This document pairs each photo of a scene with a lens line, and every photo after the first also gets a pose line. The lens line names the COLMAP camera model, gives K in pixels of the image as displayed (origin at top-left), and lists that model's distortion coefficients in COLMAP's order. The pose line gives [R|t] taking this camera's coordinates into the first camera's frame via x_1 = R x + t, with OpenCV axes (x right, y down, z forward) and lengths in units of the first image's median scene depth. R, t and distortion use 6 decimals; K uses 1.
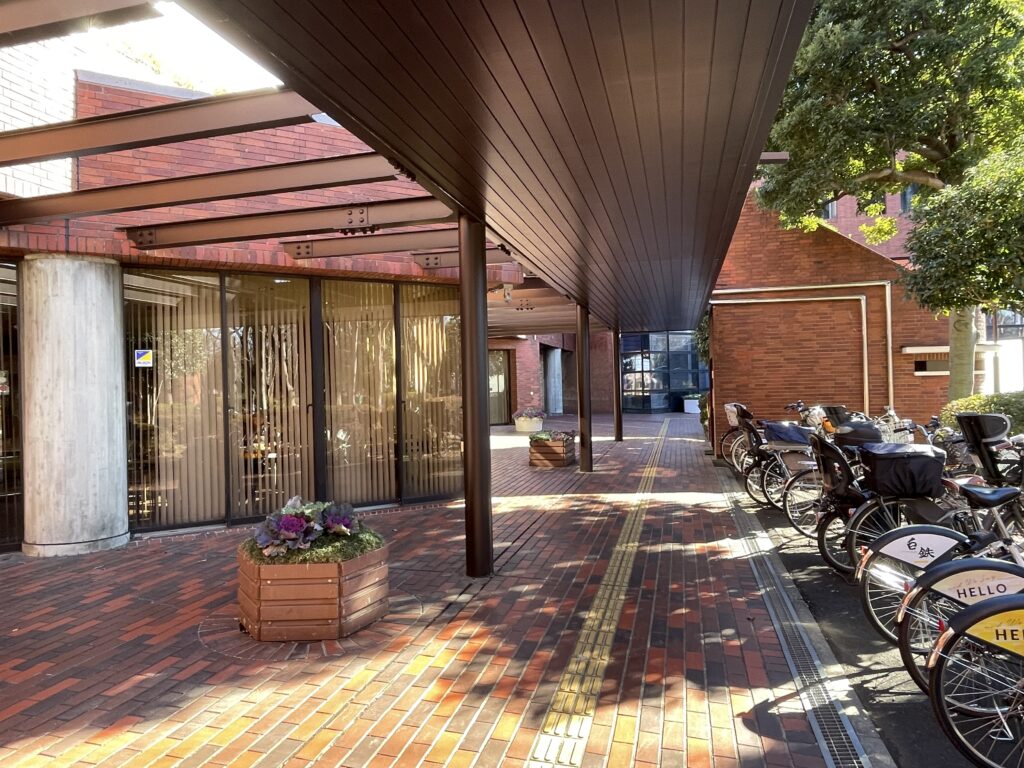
lens RADIAL K [[630.5, 0, 513.3], [0, 630.5, 384.4], [0, 0, 1]] dist [-0.000131, 0.000006]
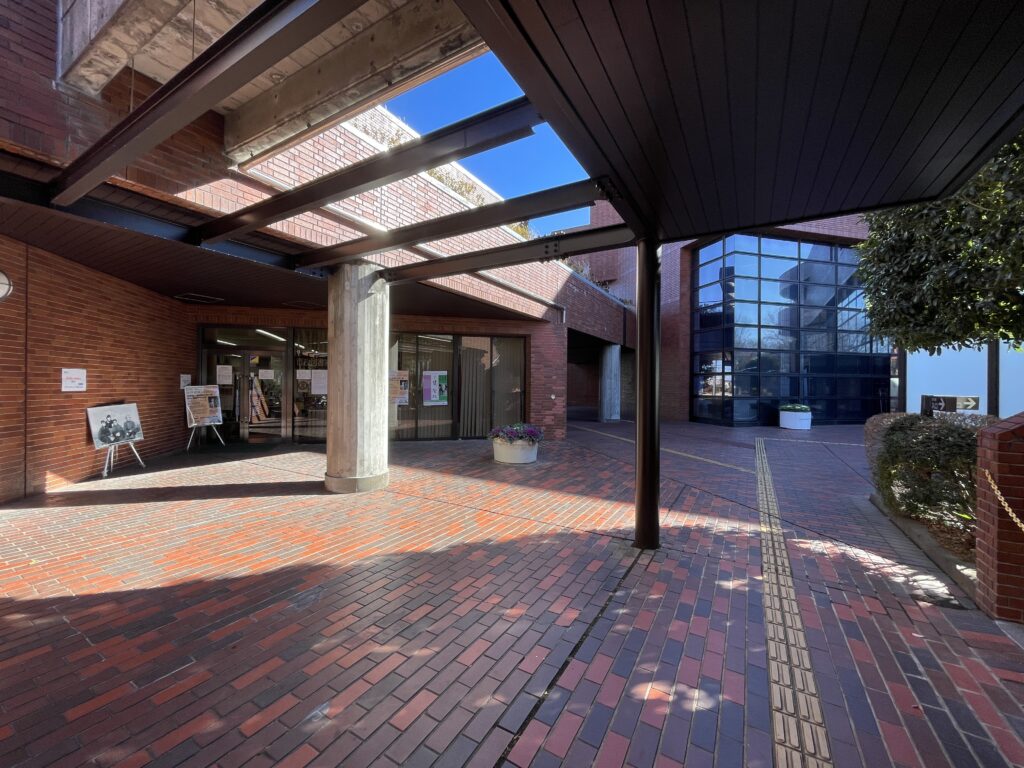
lens RADIAL K [[407.4, 0, 512.1], [0, 407.4, 382.7], [0, 0, 1]] dist [0.000259, -0.002235]
pose [[0.961470, 0.029912, -0.273278, 0.087562], [-0.030581, 0.999531, 0.001811, -0.001163], [0.273204, 0.006616, 0.961933, 0.422267]]
